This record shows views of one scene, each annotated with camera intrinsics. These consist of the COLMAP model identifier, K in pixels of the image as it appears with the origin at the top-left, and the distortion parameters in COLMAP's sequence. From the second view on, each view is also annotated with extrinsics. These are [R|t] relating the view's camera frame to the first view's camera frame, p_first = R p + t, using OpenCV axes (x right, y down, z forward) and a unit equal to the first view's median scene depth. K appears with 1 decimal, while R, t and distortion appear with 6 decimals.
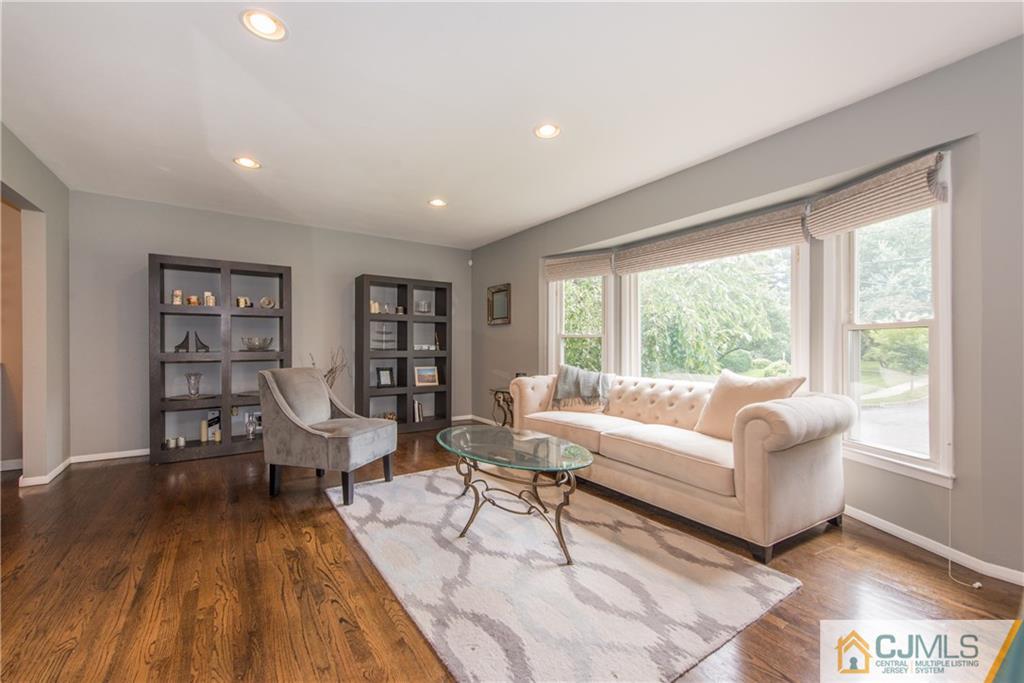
lens RADIAL K [[429.7, 0, 508.4], [0, 429.7, 345.0], [0, 0, 1]] dist [0.001250, 0.000152]
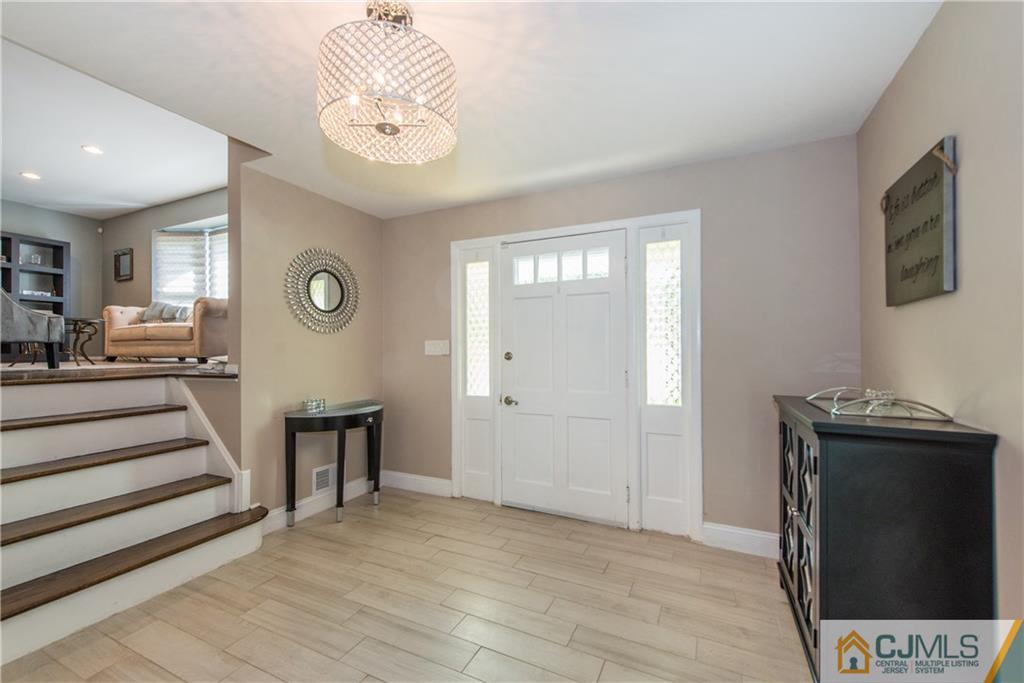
lens RADIAL K [[414.4, 0, 509.3], [0, 414.4, 344.1], [0, 0, 1]] dist [0.029862, -0.002177]
pose [[0.865682, 0.000708, 0.500594, 0.346339], [0.004850, 0.999940, -0.009802, 0.164627], [-0.500571, 0.010913, 0.865627, -0.688409]]
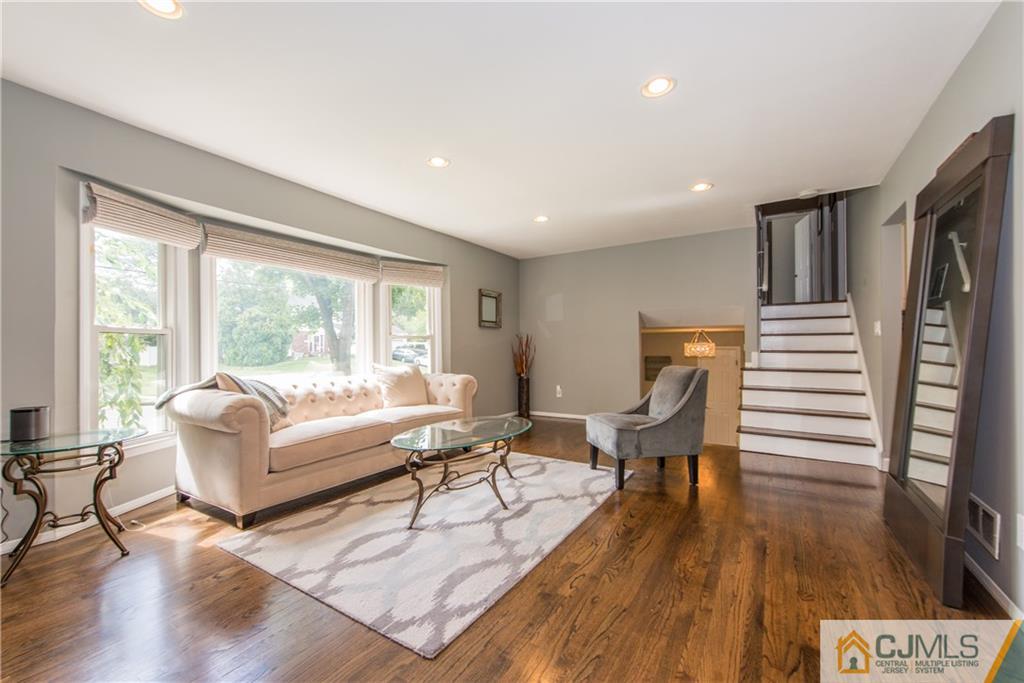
lens RADIAL K [[429.7, 0, 506.3], [0, 429.7, 340.6], [0, 0, 1]] dist [0.001250, 0.000152]
pose [[-0.413201, -0.001223, 0.910639, -1.208359], [0.000883, 0.999998, 0.001743, -0.011484], [-0.910639, 0.001524, -0.413200, 1.529453]]
